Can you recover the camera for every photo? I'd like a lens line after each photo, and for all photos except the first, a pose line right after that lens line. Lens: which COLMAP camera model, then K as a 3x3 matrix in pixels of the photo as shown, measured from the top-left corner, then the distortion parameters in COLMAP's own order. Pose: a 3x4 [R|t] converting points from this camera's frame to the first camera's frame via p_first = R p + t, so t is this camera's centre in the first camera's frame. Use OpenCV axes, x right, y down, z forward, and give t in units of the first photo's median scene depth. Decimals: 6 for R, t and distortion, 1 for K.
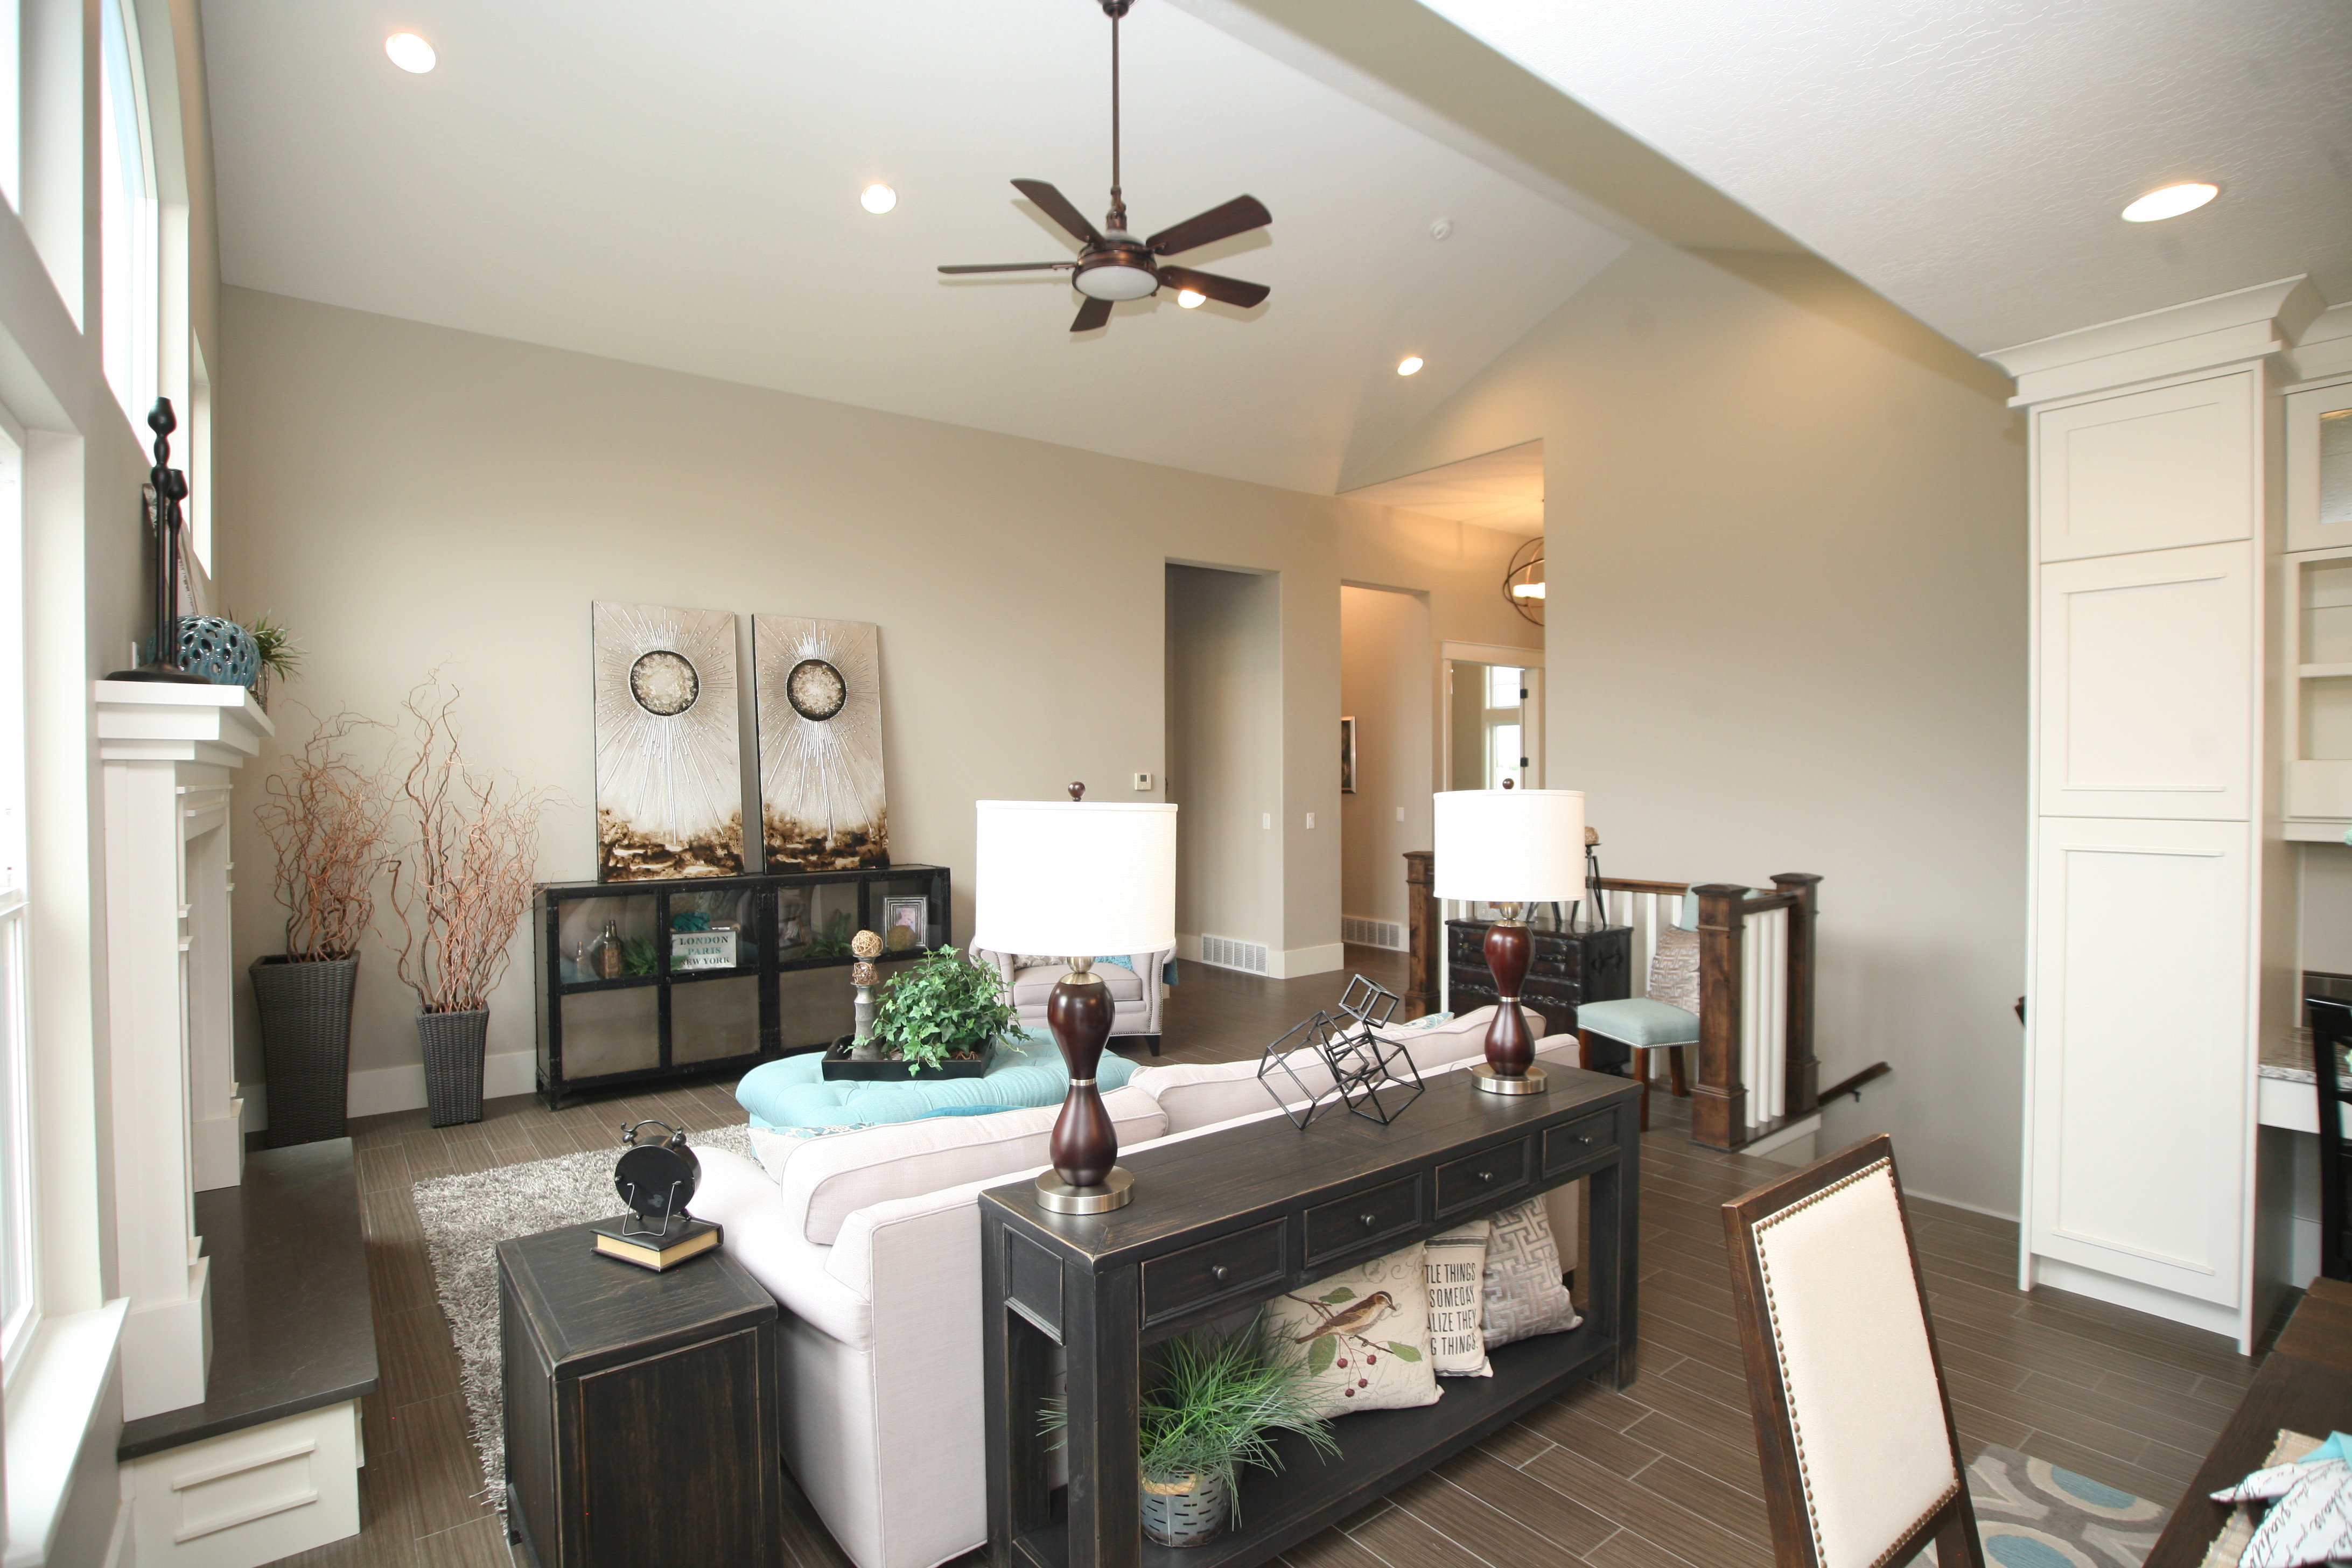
lens RADIAL K [[1135.6, 0, 1169.1], [0, 1135.6, 784.4], [0, 0, 1]] dist [-0.005183, -0.000188]
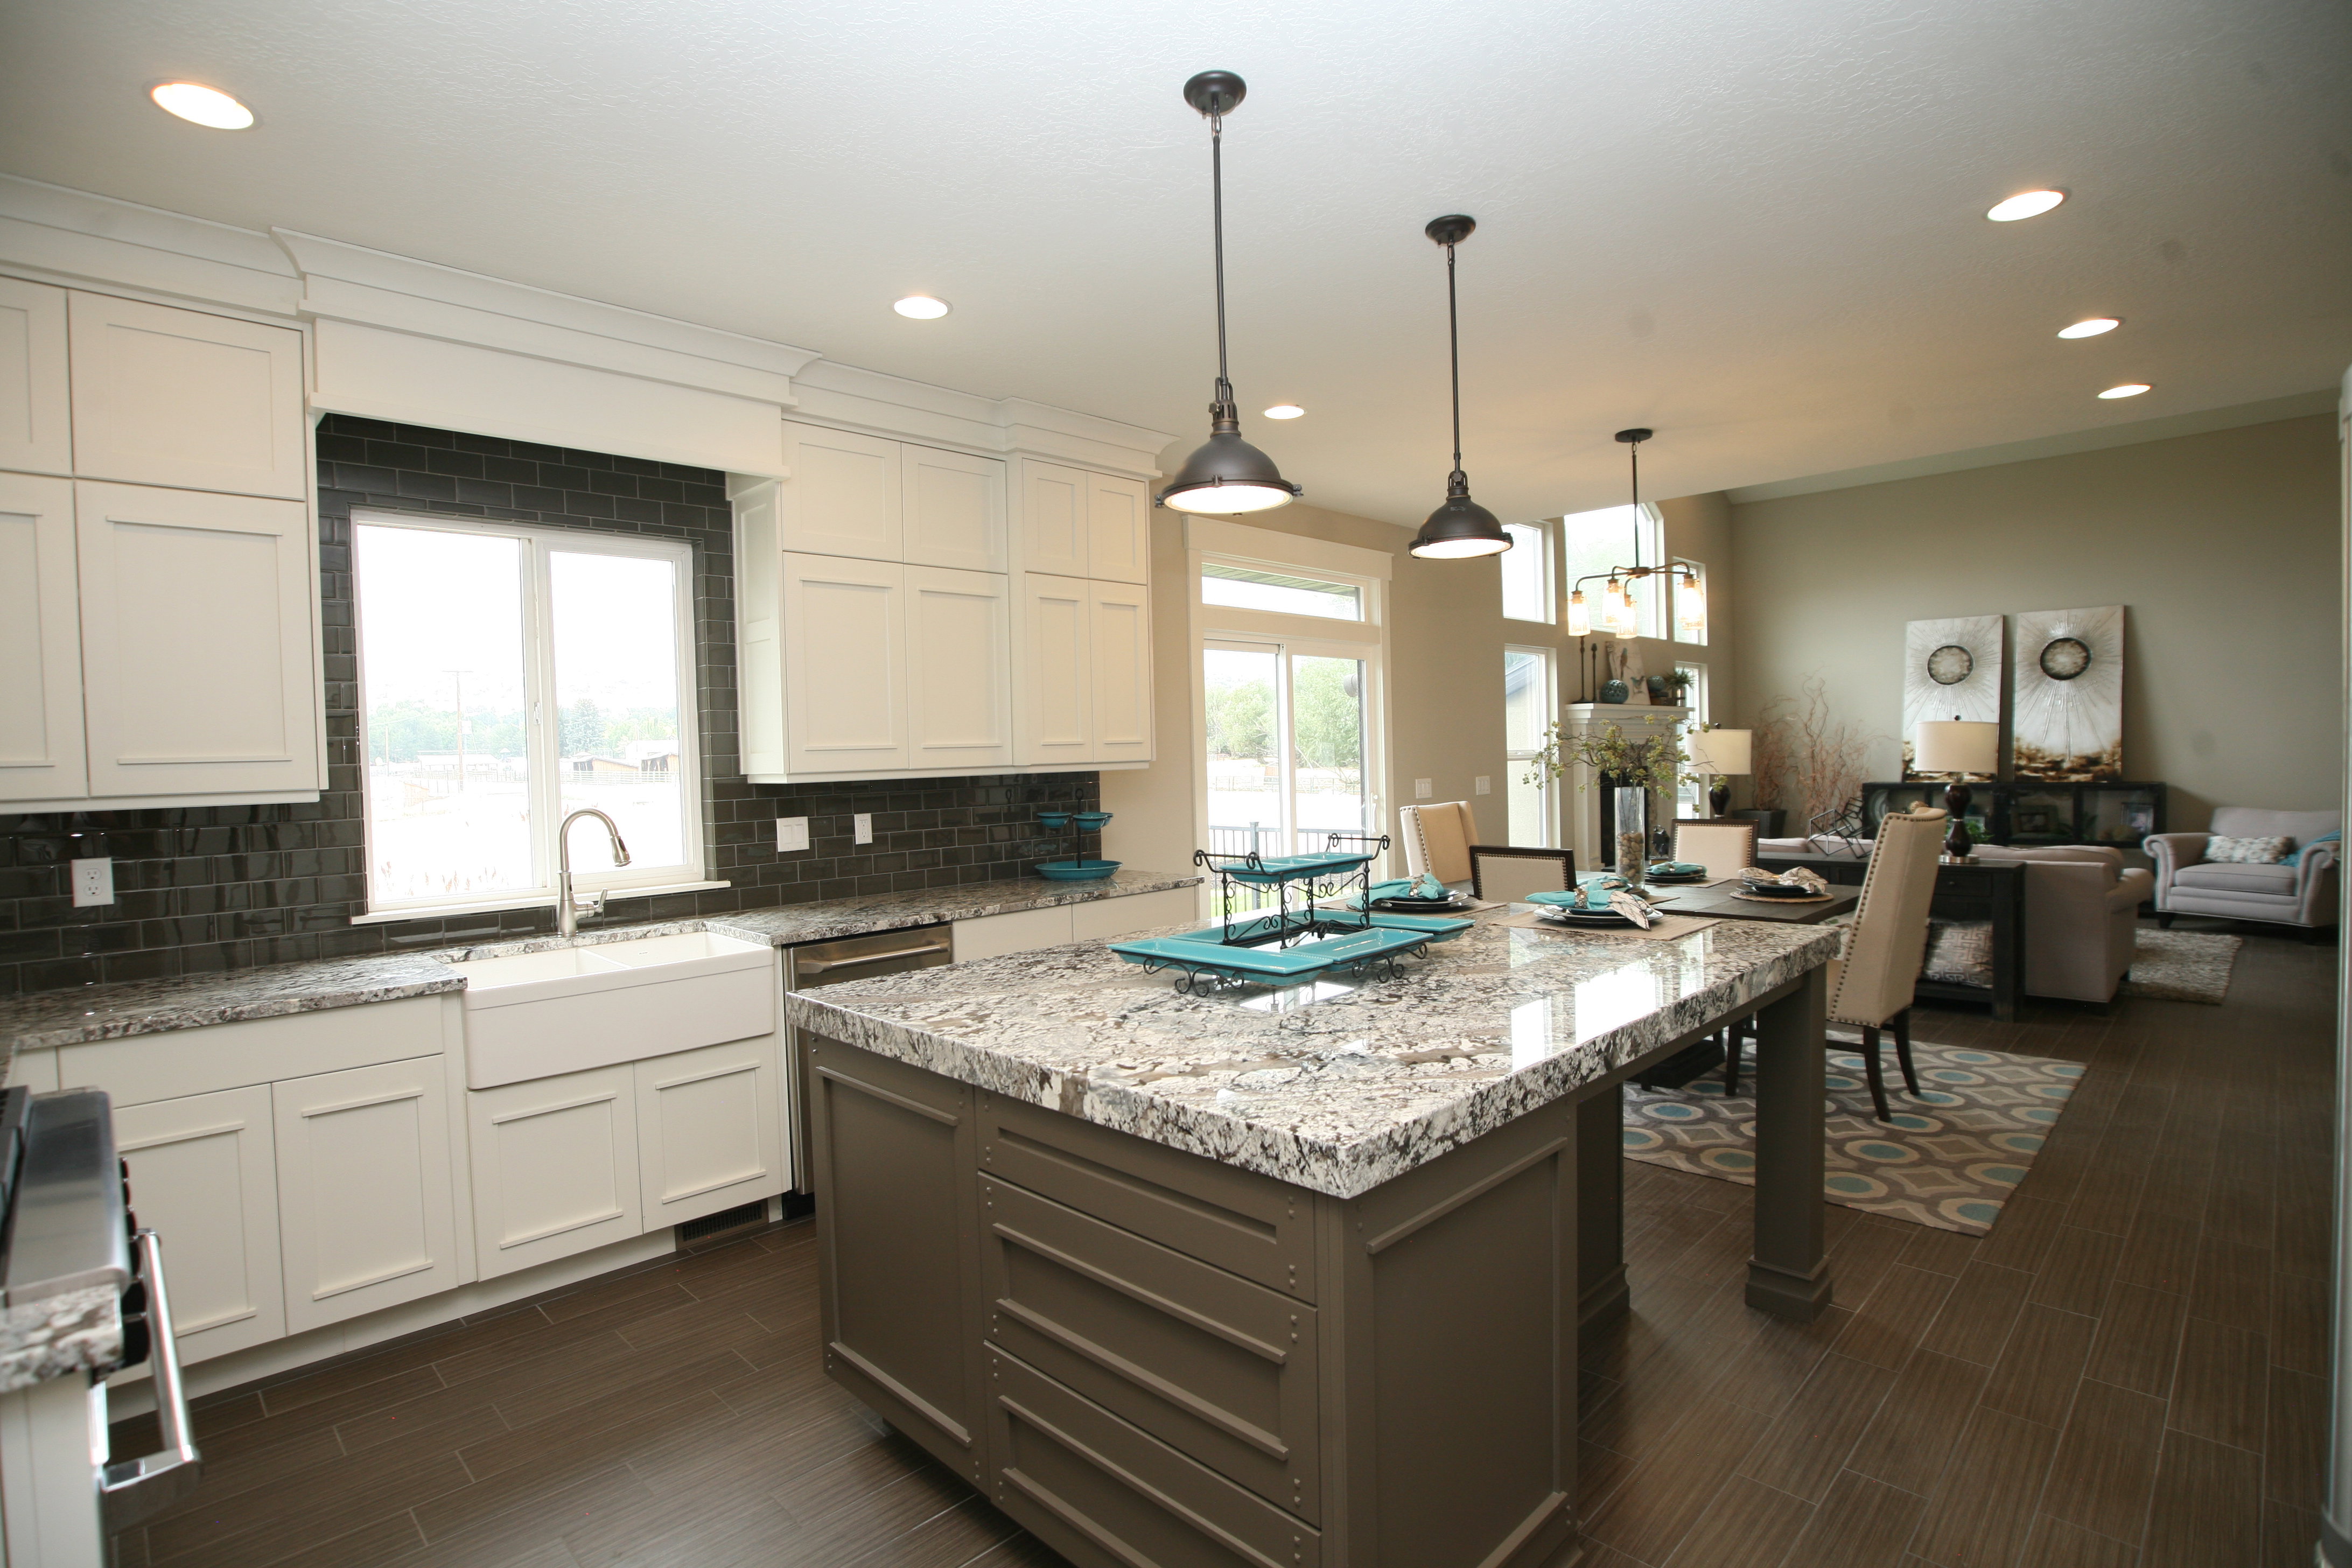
lens RADIAL K [[1135.6, 0, 1170.9], [0, 1135.6, 786.1], [0, 0, 1]] dist [-0.005183, -0.000188]
pose [[0.133869, 0.025499, -0.990671, 0.999201], [0.014671, 0.999508, 0.027709, 0.023403], [0.990890, -0.018243, 0.133429, -0.337343]]
